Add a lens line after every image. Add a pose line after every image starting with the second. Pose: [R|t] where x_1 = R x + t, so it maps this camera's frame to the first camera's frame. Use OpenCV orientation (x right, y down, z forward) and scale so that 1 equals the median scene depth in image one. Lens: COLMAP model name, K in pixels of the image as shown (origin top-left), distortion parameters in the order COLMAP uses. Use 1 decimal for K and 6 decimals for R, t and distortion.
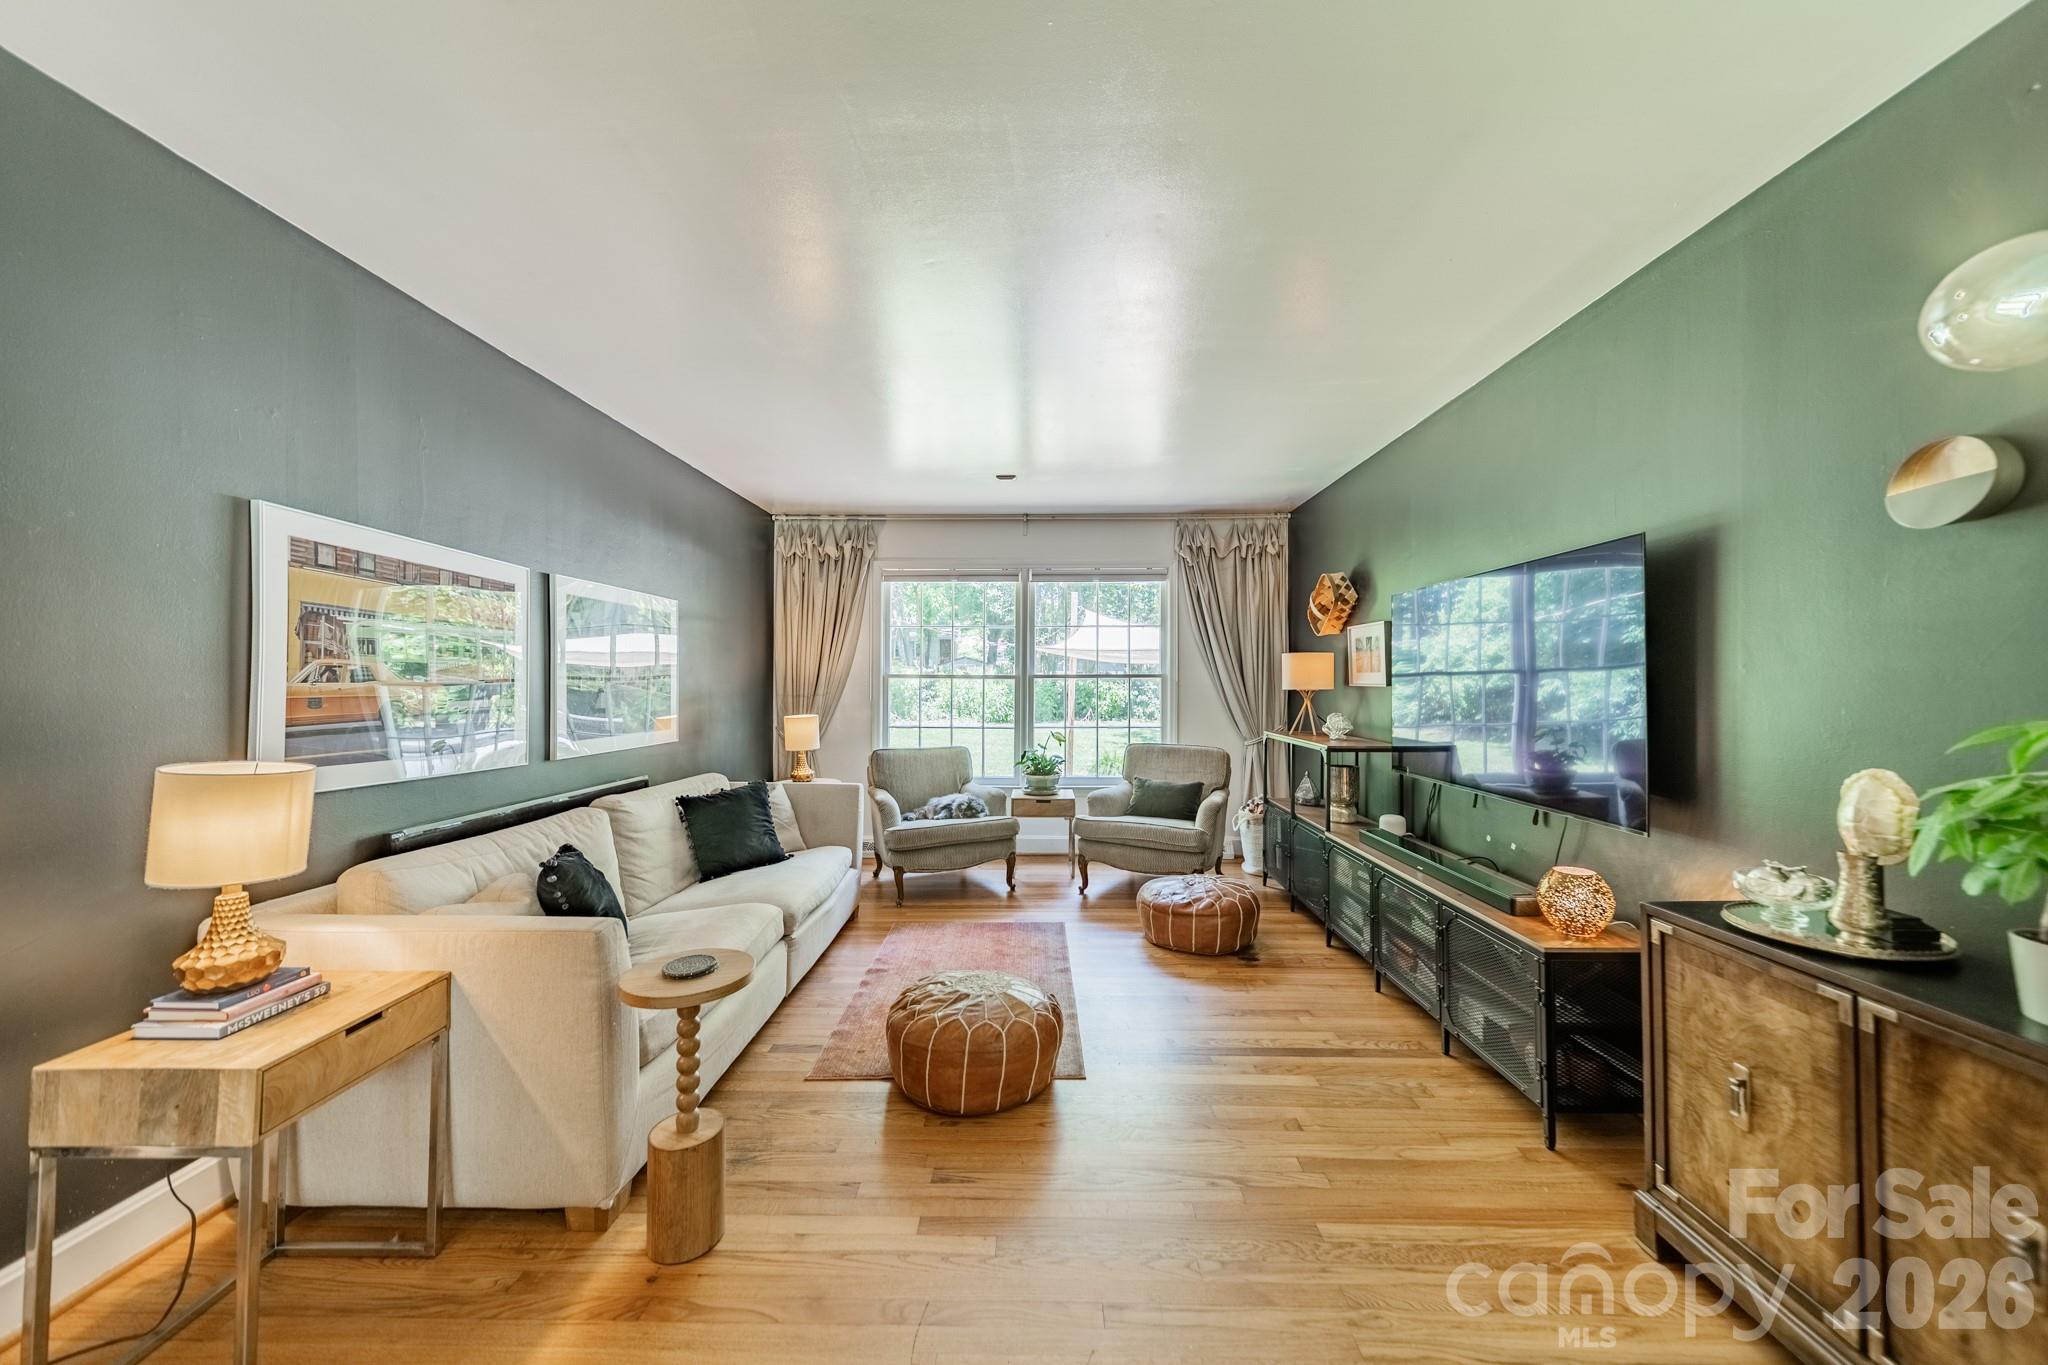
lens RADIAL K [[722.0, 0, 1032.9], [0, 722.0, 671.0], [0, 0, 1]] dist [0.000992, 0.000063]
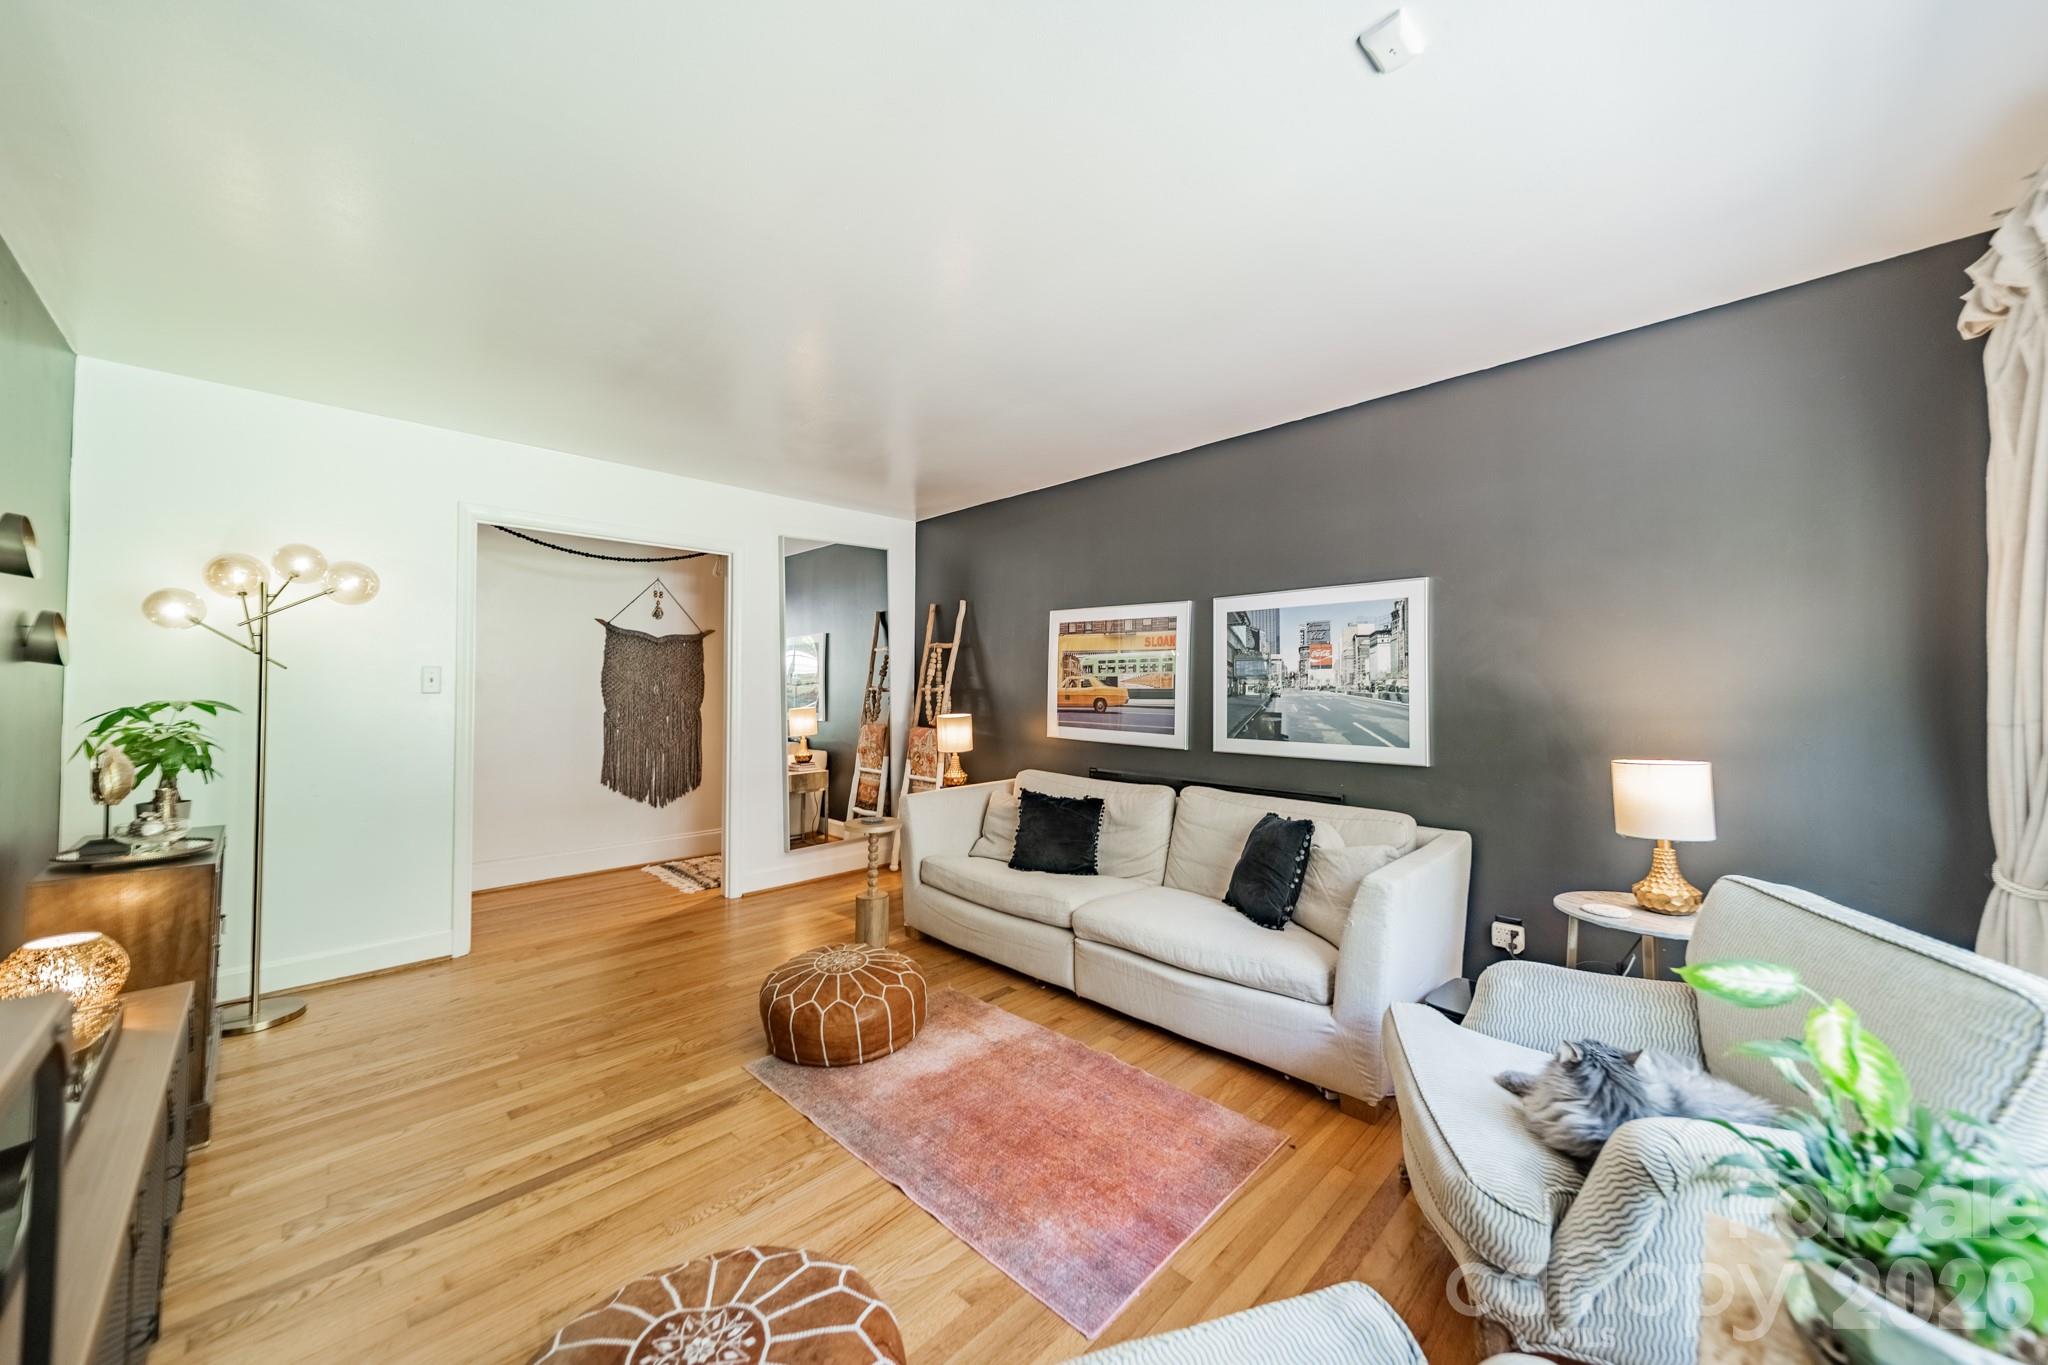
lens RADIAL K [[722.0, 0, 1032.9], [0, 722.0, 671.0], [0, 0, 1]] dist [0.000992, 0.000063]
pose [[-0.684020, -0.014085, -0.729327, 0.616896], [0.009836, 0.999545, -0.028529, 0.025829], [0.729397, -0.026688, -0.683570, 2.276628]]
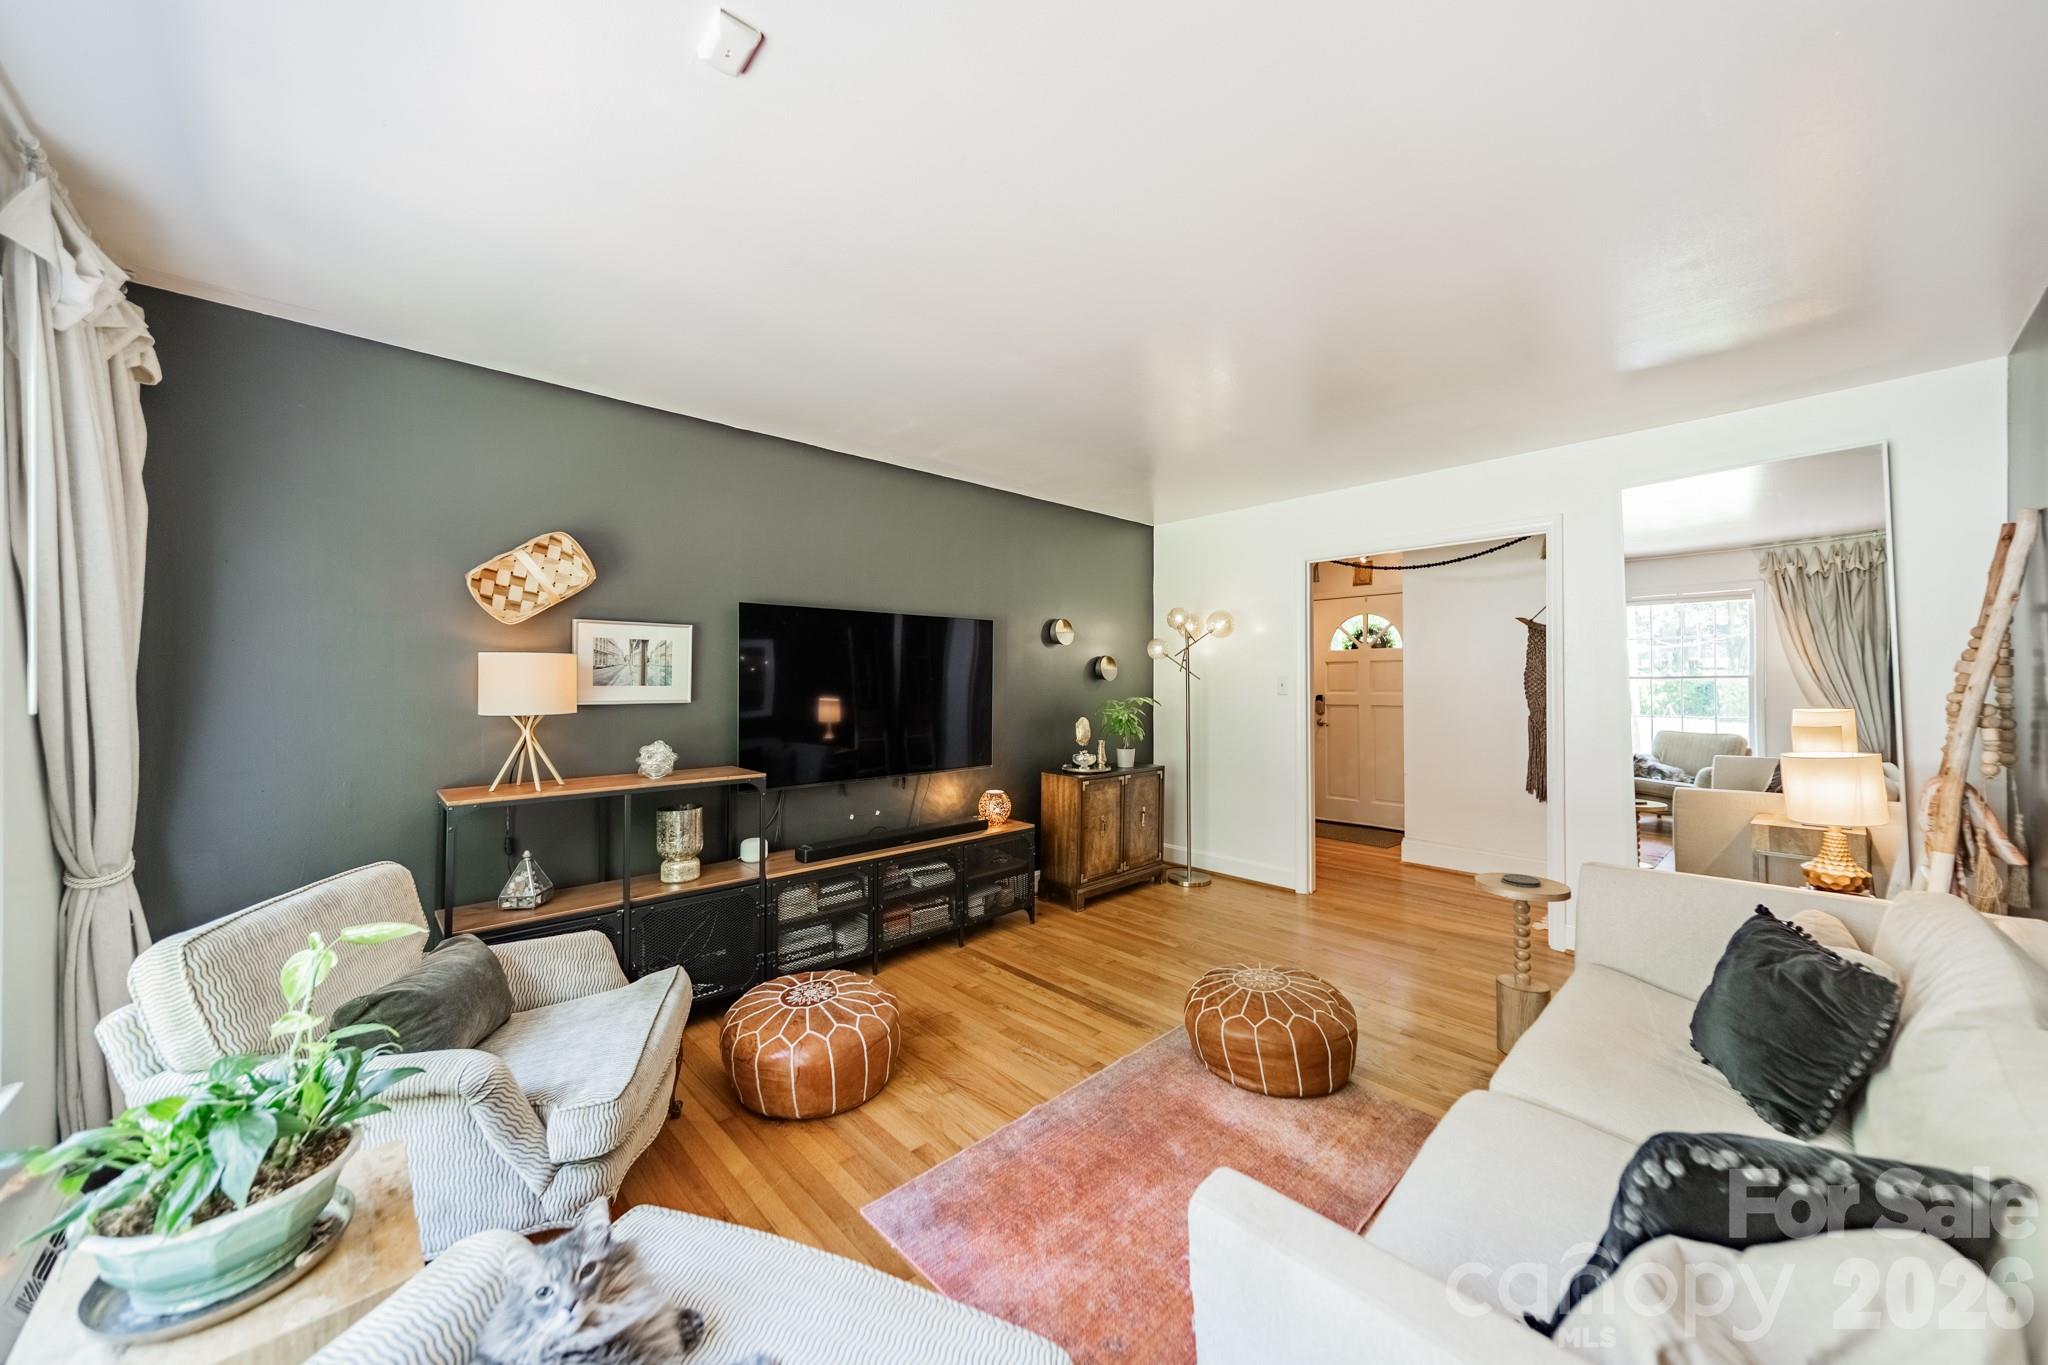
lens RADIAL K [[722.0, 0, 1032.9], [0, 722.0, 671.0], [0, 0, 1]] dist [0.000992, 0.000063]
pose [[-0.696981, 0.016239, 0.716905, -0.695859], [-0.006476, 0.999560, -0.028938, 0.015809], [-0.717060, -0.024812, -0.696570, 2.288722]]
